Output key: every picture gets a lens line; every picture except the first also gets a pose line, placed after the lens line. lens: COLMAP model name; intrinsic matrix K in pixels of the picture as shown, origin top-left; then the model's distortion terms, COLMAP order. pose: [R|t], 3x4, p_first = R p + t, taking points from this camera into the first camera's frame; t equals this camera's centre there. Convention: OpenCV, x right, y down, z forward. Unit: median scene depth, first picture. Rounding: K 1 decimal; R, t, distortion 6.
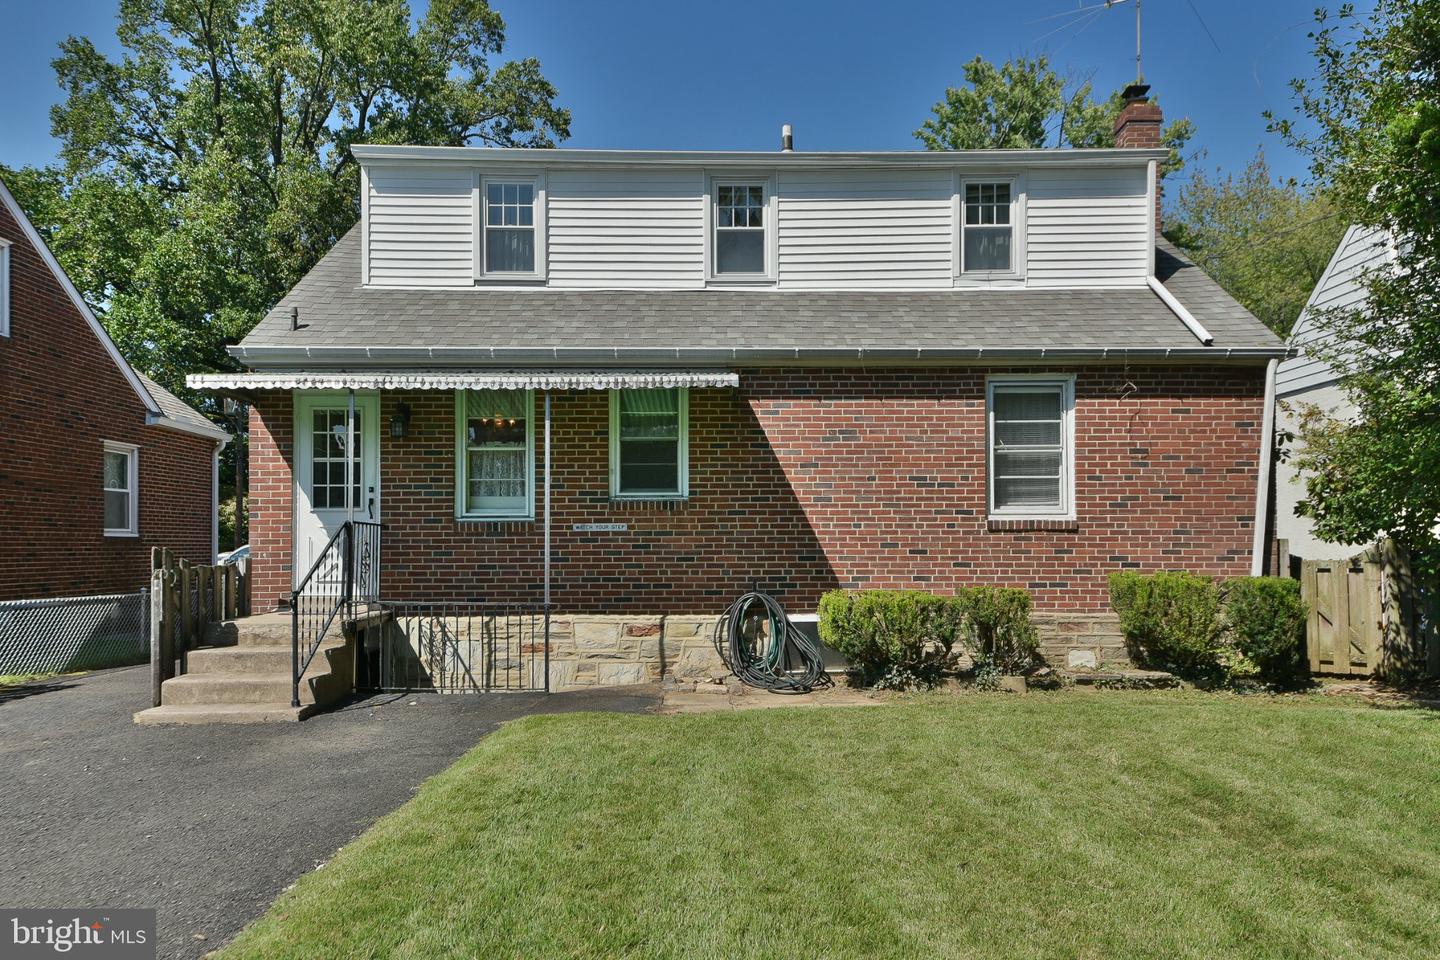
lens RADIAL K [[939.6, 0, 738.1], [0, 939.6, 525.3], [0, 0, 1]] dist [0.010407, 0.007567]
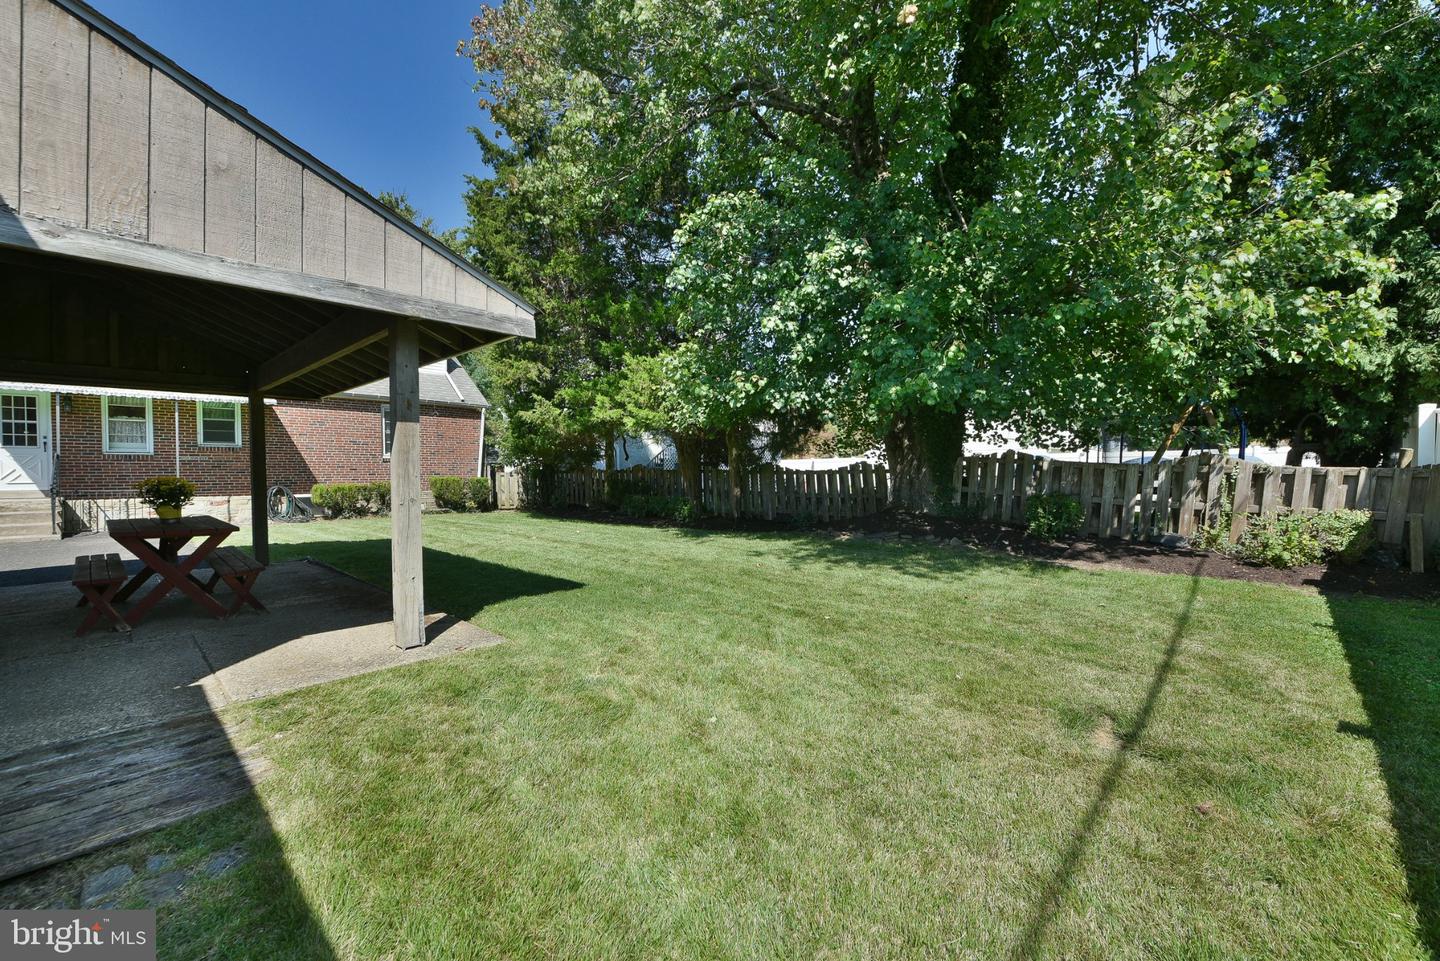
lens RADIAL K [[582.6, 0, 713.0], [0, 582.6, 481.4], [0, 0, 1]] dist [0.002496, -0.000192]
pose [[0.697826, -0.012158, 0.716164, -0.272819], [-0.015876, 0.999348, 0.032436, -0.006764], [-0.716091, -0.034005, 0.697178, -0.851177]]
